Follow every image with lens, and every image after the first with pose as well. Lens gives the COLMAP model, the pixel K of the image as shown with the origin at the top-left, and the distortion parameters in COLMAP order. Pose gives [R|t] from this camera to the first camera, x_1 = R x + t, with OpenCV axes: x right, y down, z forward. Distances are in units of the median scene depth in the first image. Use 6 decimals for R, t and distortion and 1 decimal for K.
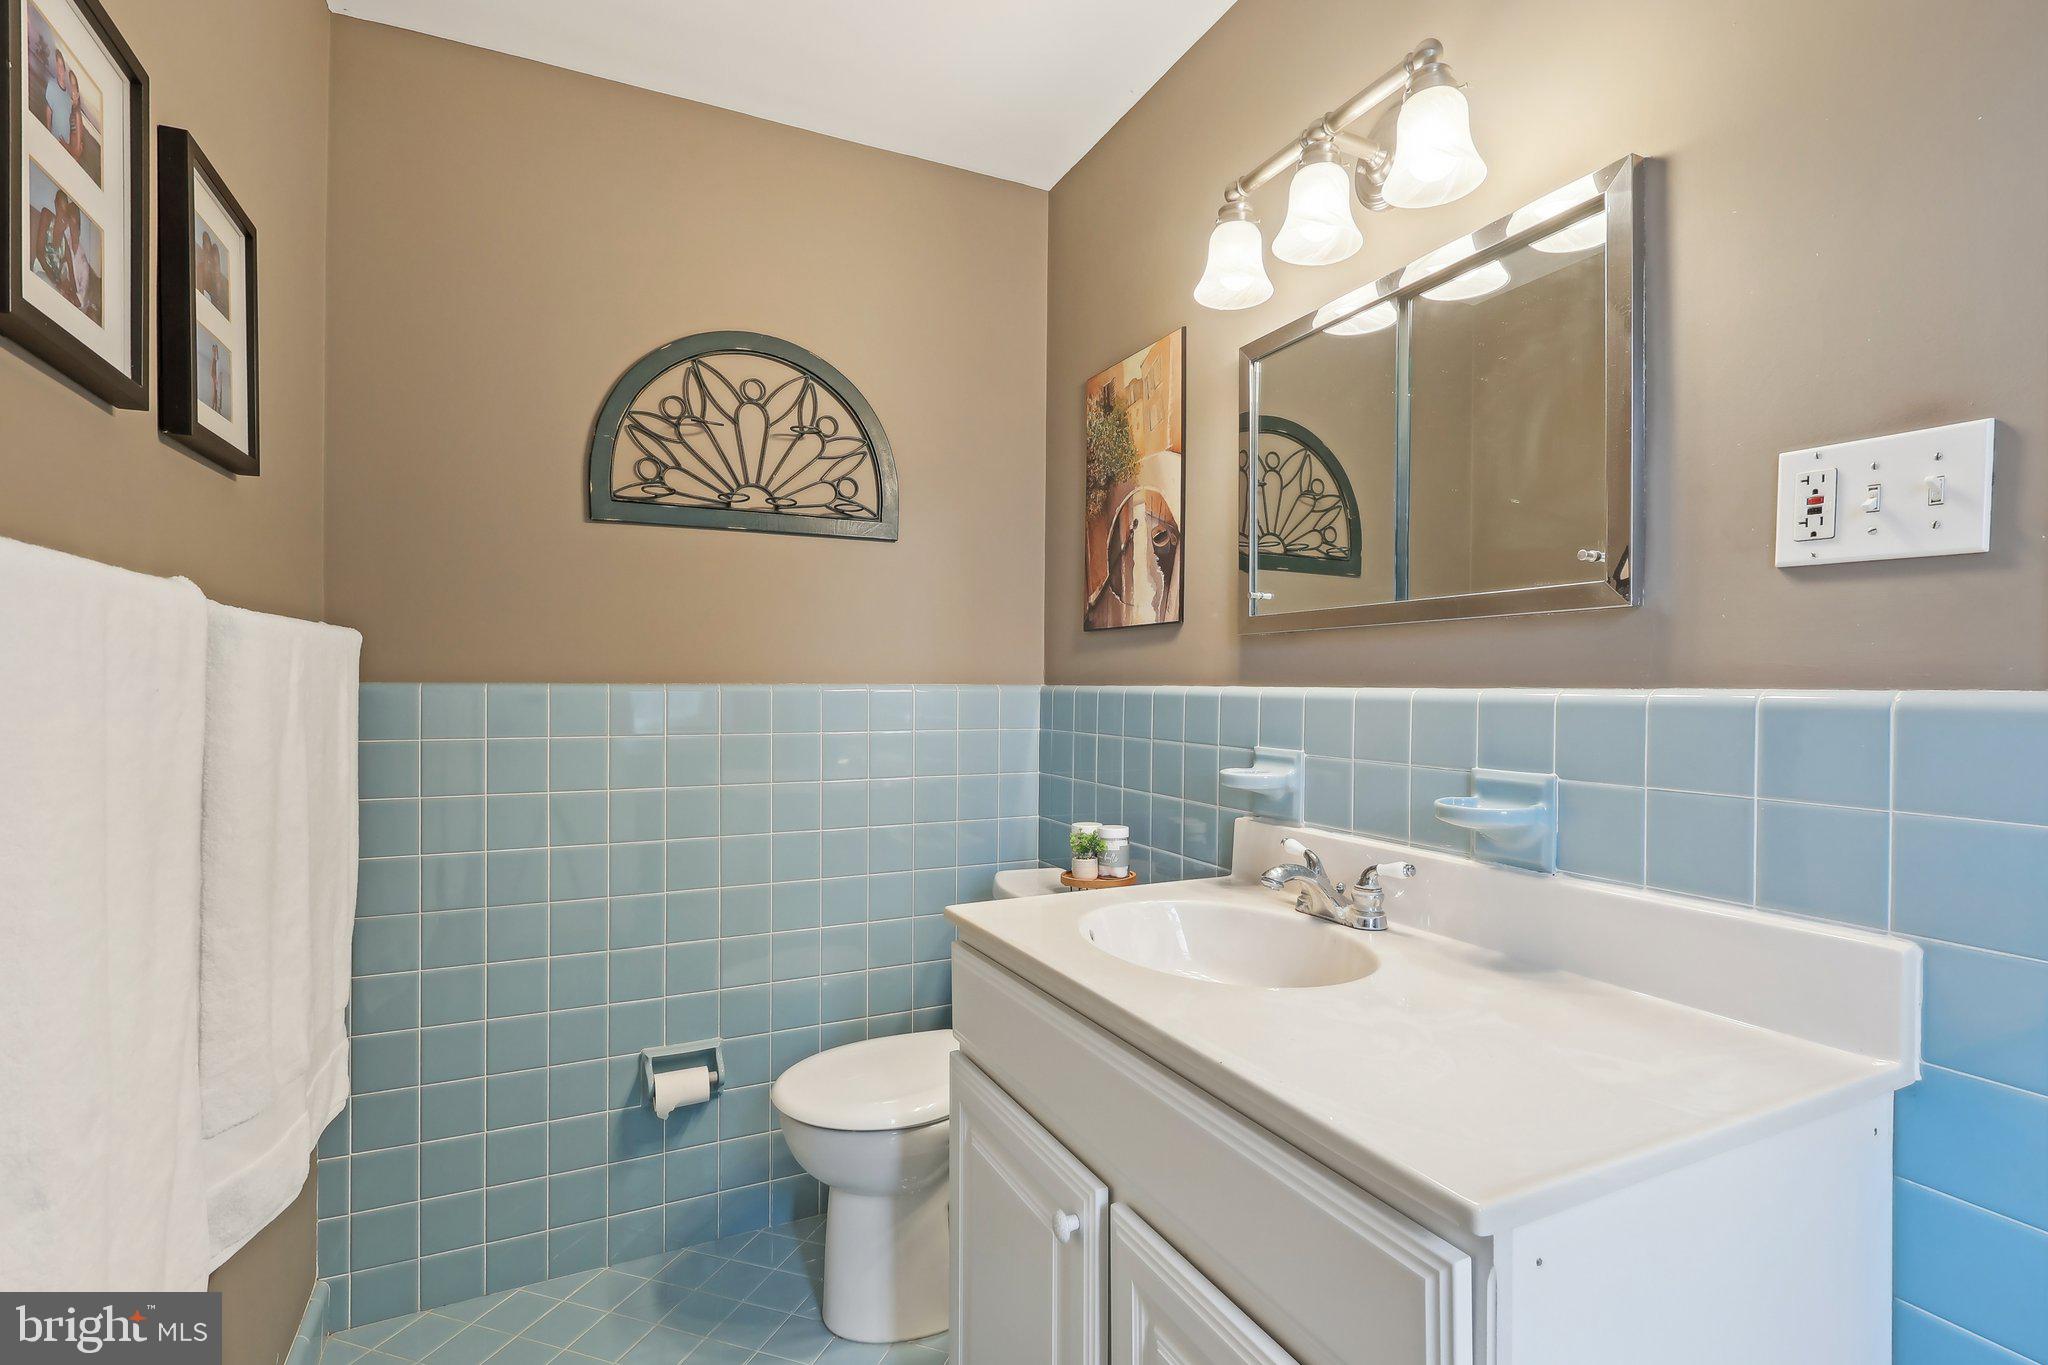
lens RADIAL K [[975.1, 0, 1024.9], [0, 975.1, 688.1], [0, 0, 1]] dist [0.003785, 0.000795]
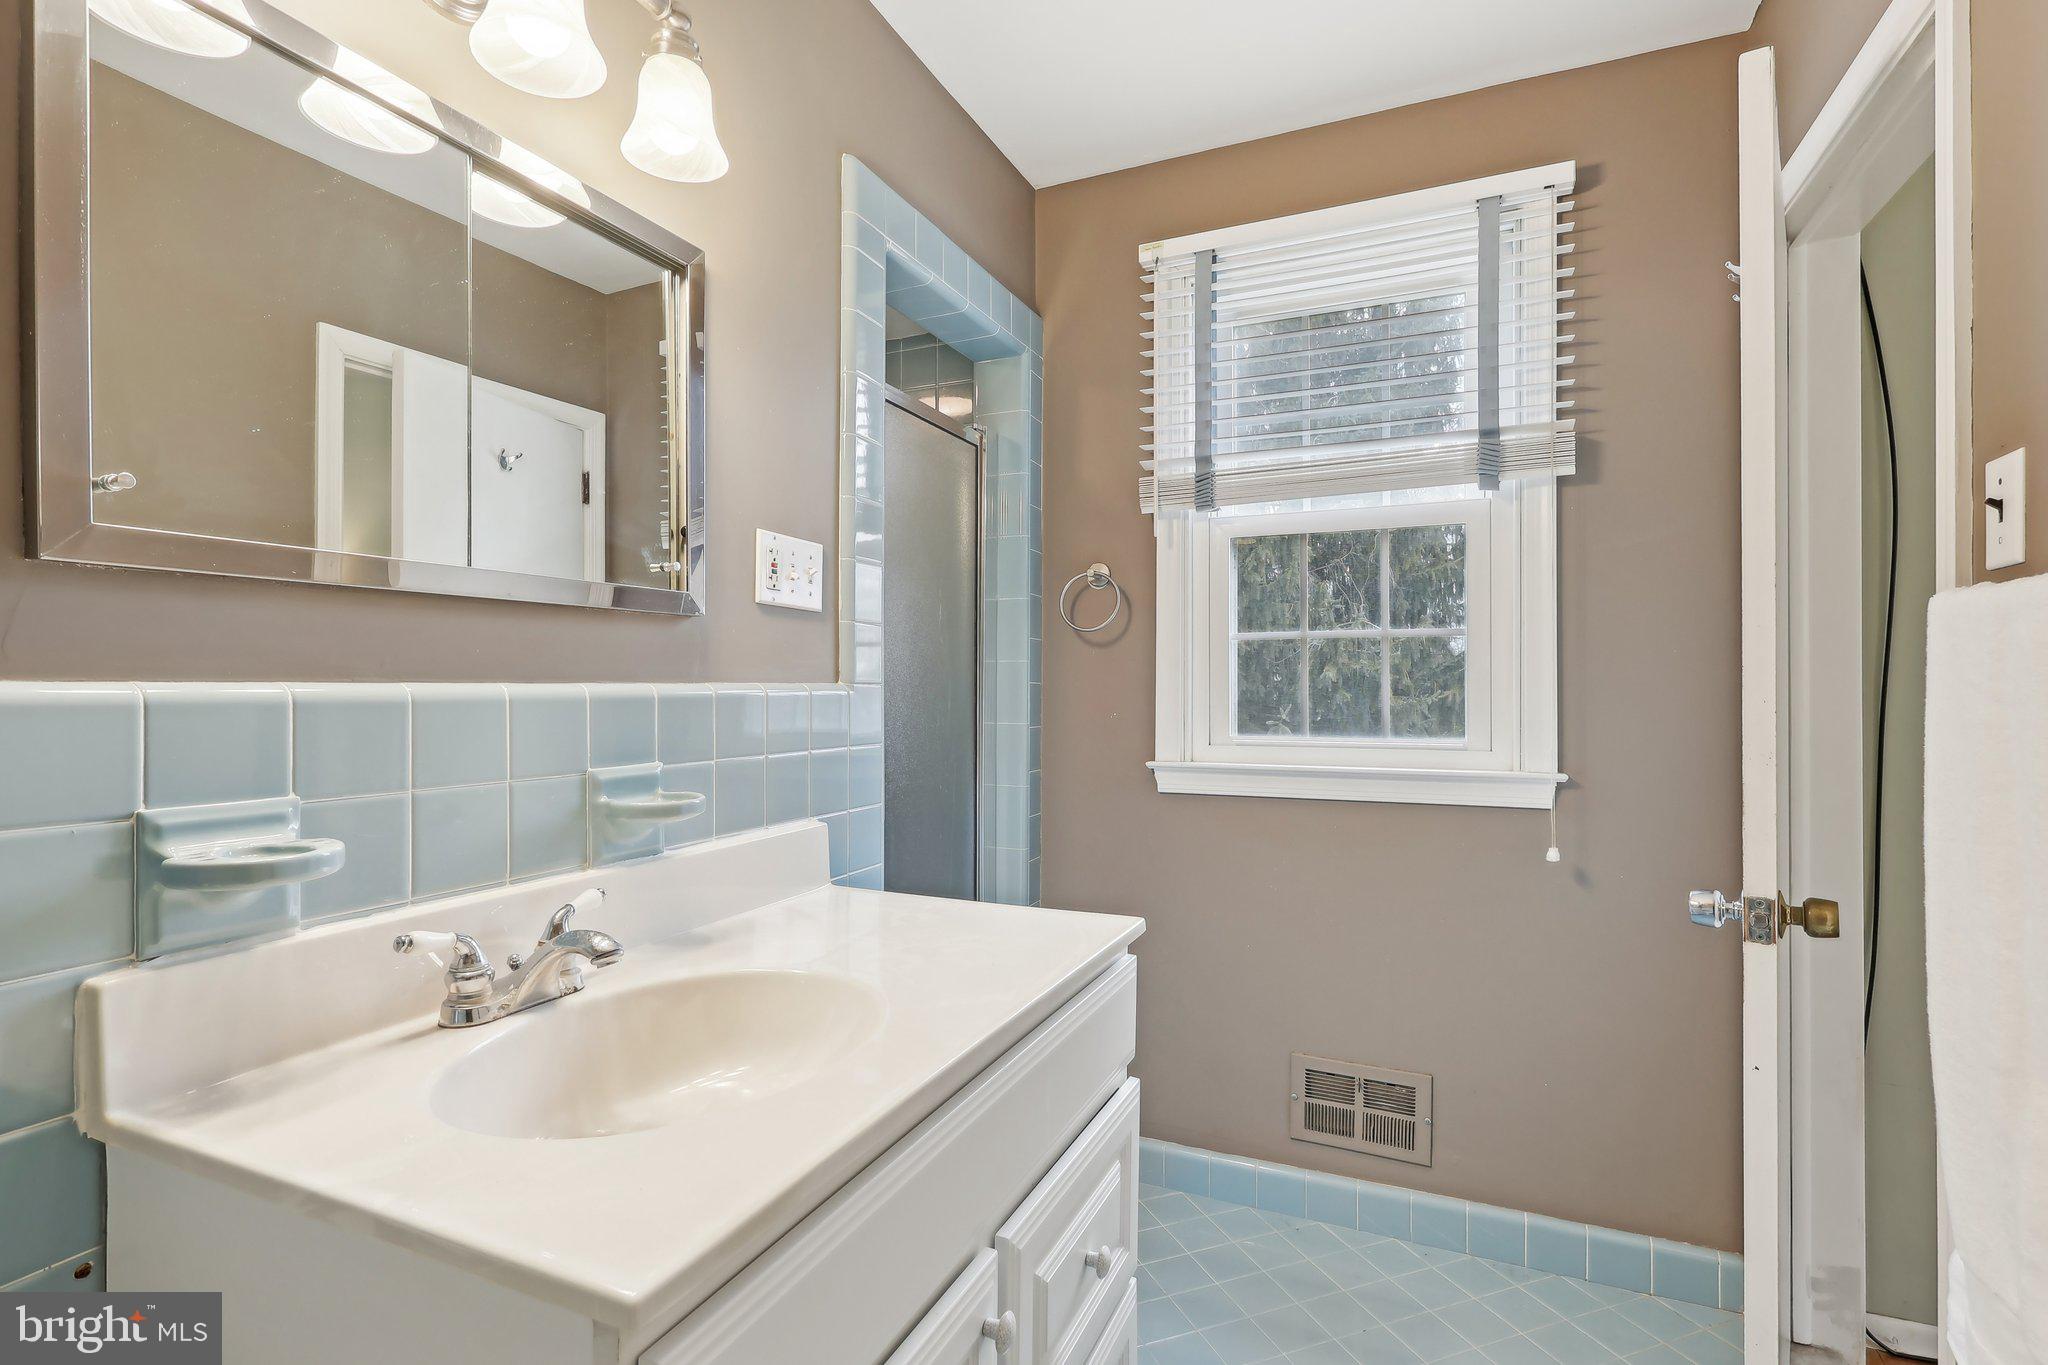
lens RADIAL K [[975.1, 0, 1024.2], [0, 975.1, 682.2], [0, 0, 1]] dist [0.003785, 0.000795]
pose [[-0.642077, -0.002247, 0.766637, -0.662370], [0.000473, 0.999994, 0.003326, -0.004734], [-0.766640, 0.002498, -0.642072, 1.659187]]
